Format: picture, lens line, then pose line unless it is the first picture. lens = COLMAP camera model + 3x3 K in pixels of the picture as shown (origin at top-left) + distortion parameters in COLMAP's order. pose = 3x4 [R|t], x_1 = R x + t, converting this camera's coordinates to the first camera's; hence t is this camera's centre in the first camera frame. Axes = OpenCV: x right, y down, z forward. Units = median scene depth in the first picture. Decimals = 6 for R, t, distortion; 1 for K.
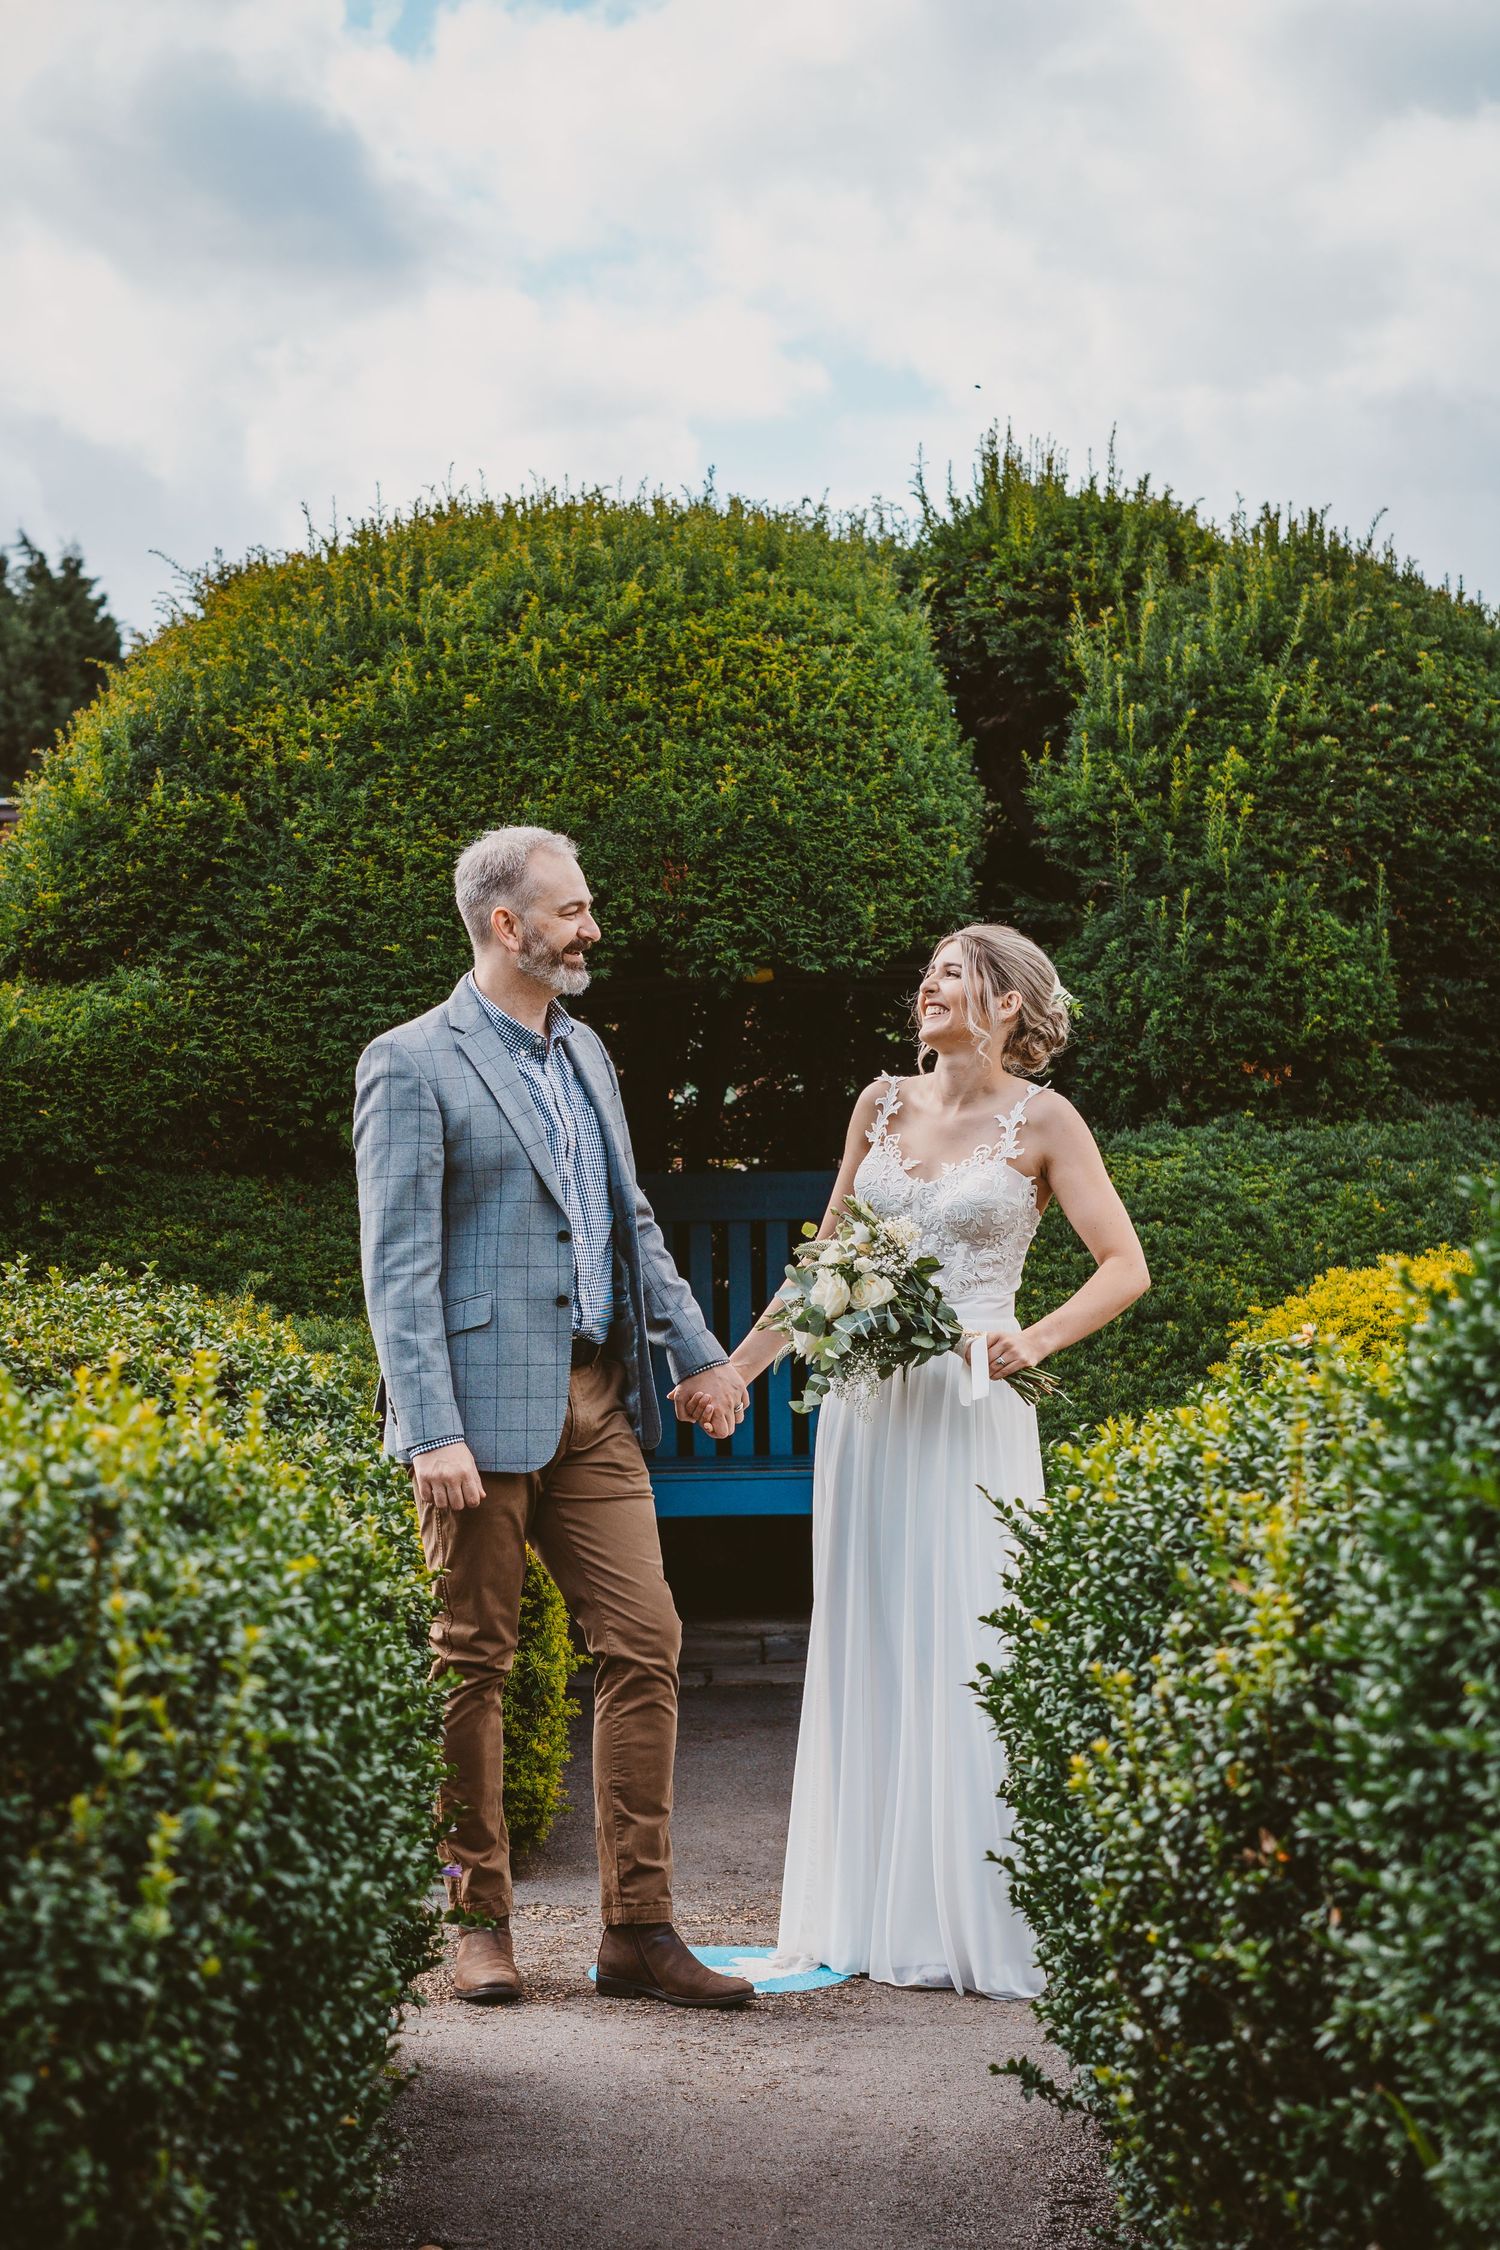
lens RADIAL K [[4055.1, 0, 538.3], [0, 4055.1, 1283.8], [0, 0, 1]] dist [0.022235, 0.030990]
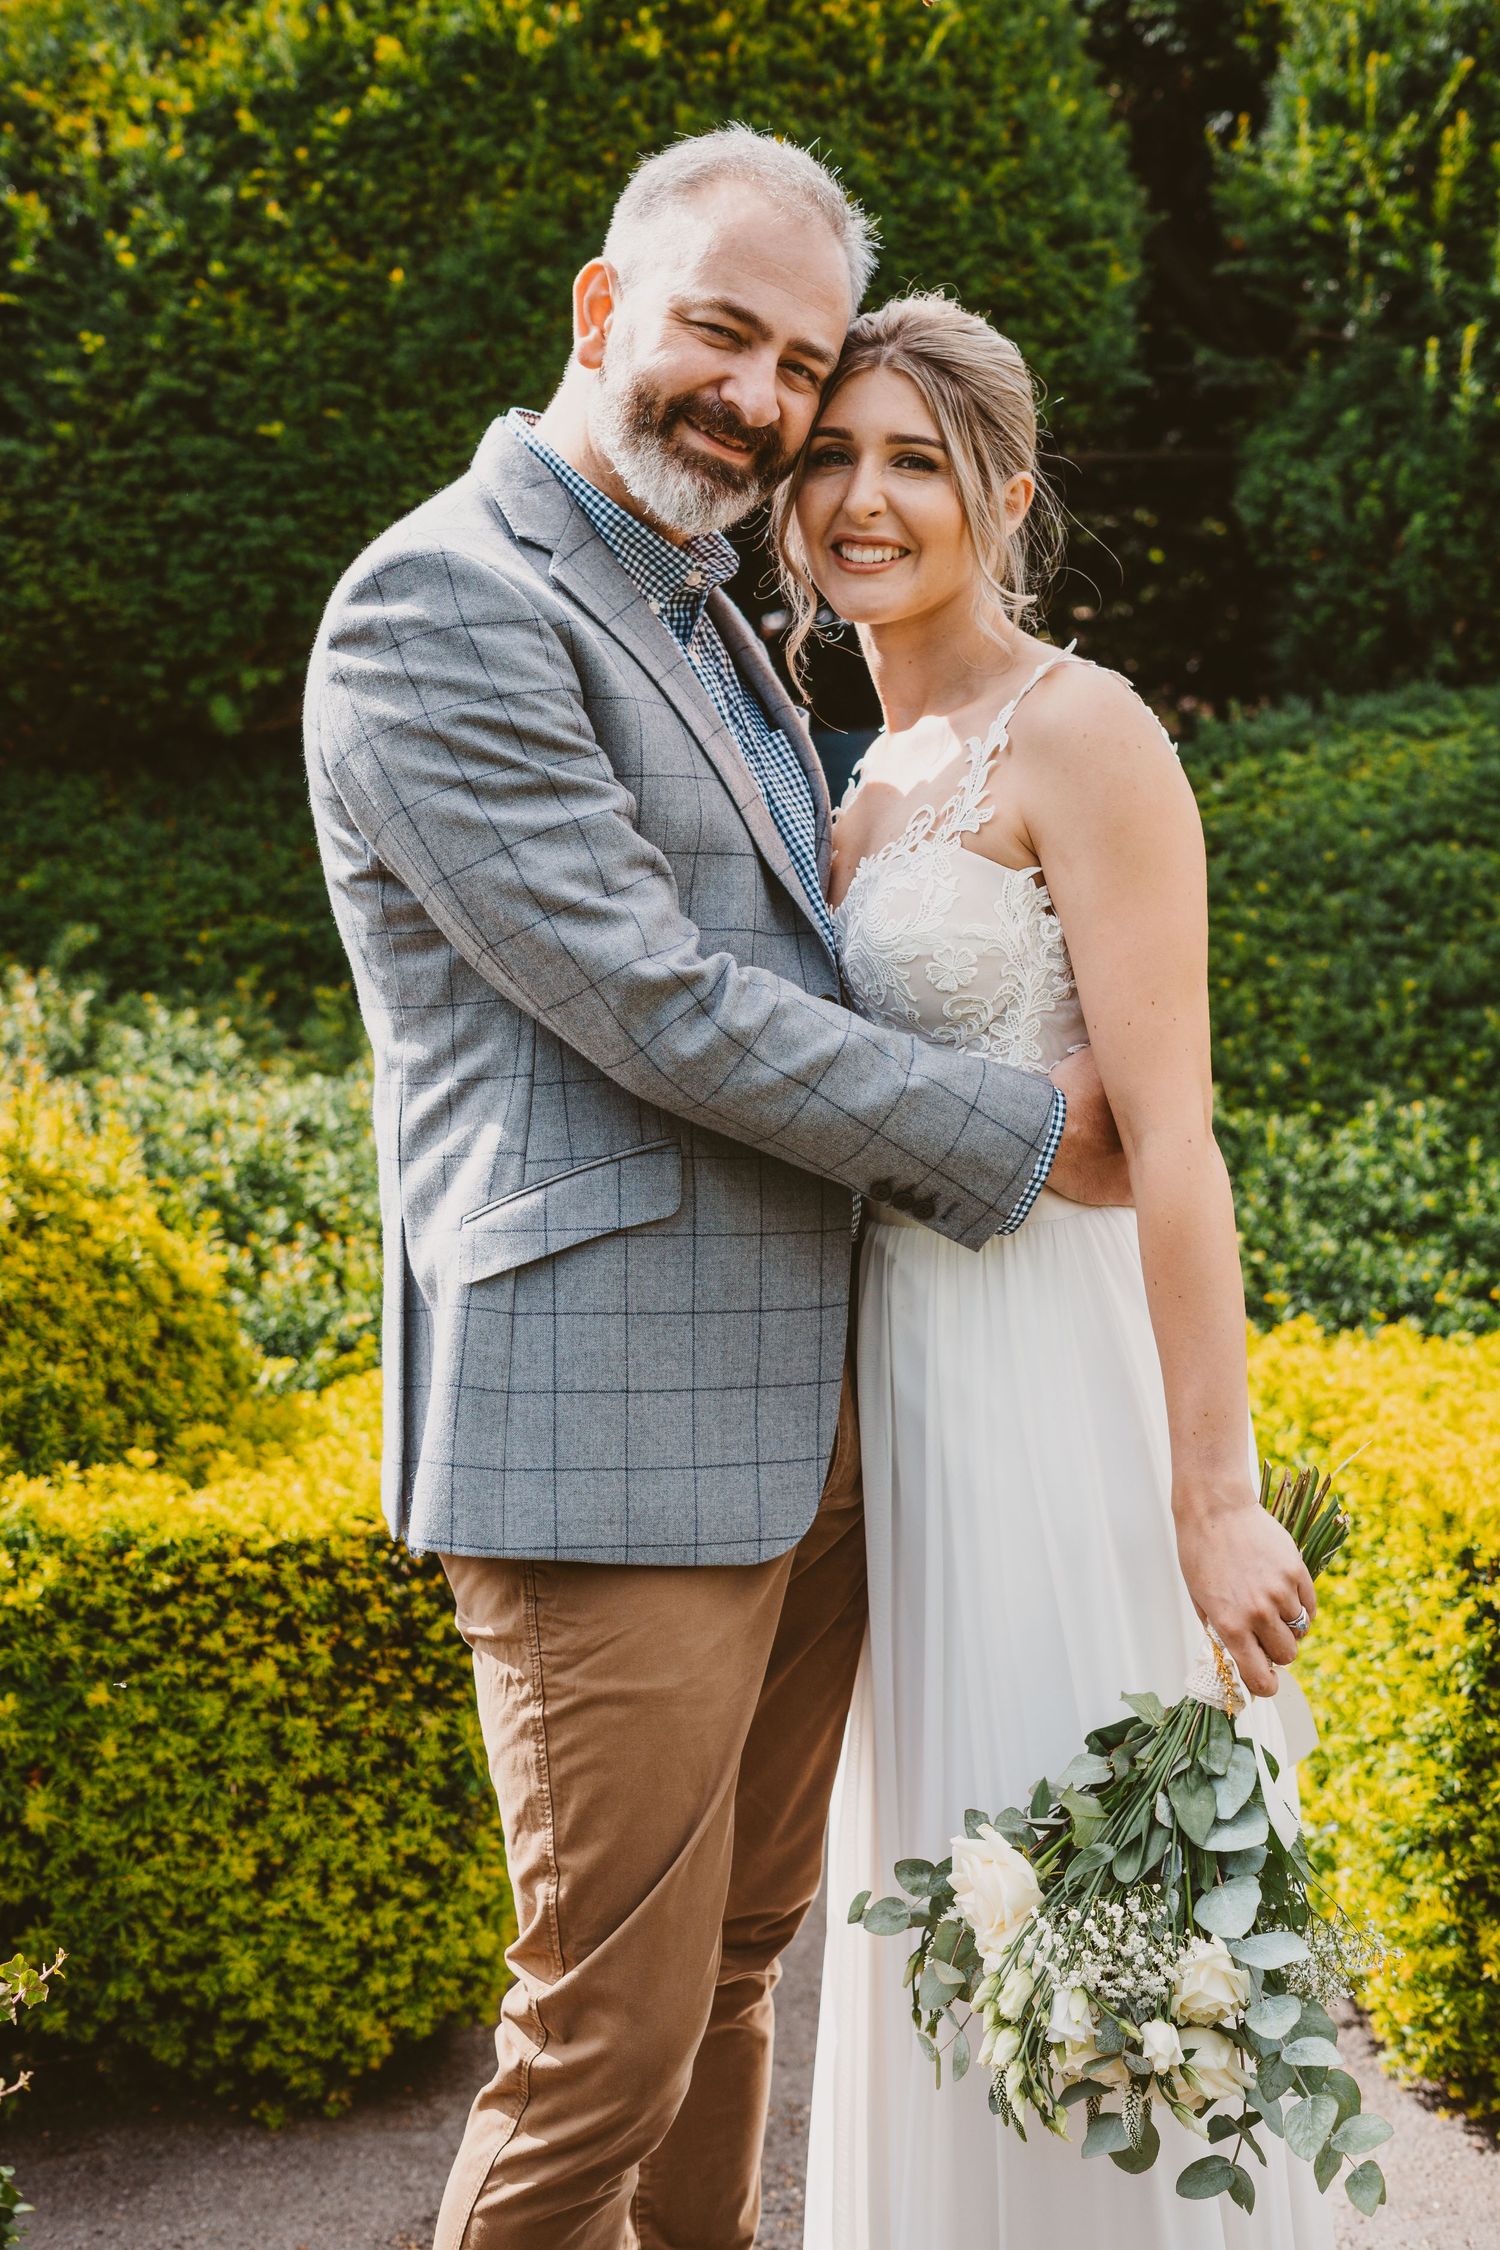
lens RADIAL K [[3244.8, 0, 743.0], [0, 3244.8, 1061.7], [0, 0, 1]] dist [-0.001719, 0.037650]
pose [[0.998759, -0.017922, 0.046462, 0.014128], [0.013334, 0.995171, 0.097242, -0.031195], [-0.047981, -0.096501, 0.994176, 0.466711]]
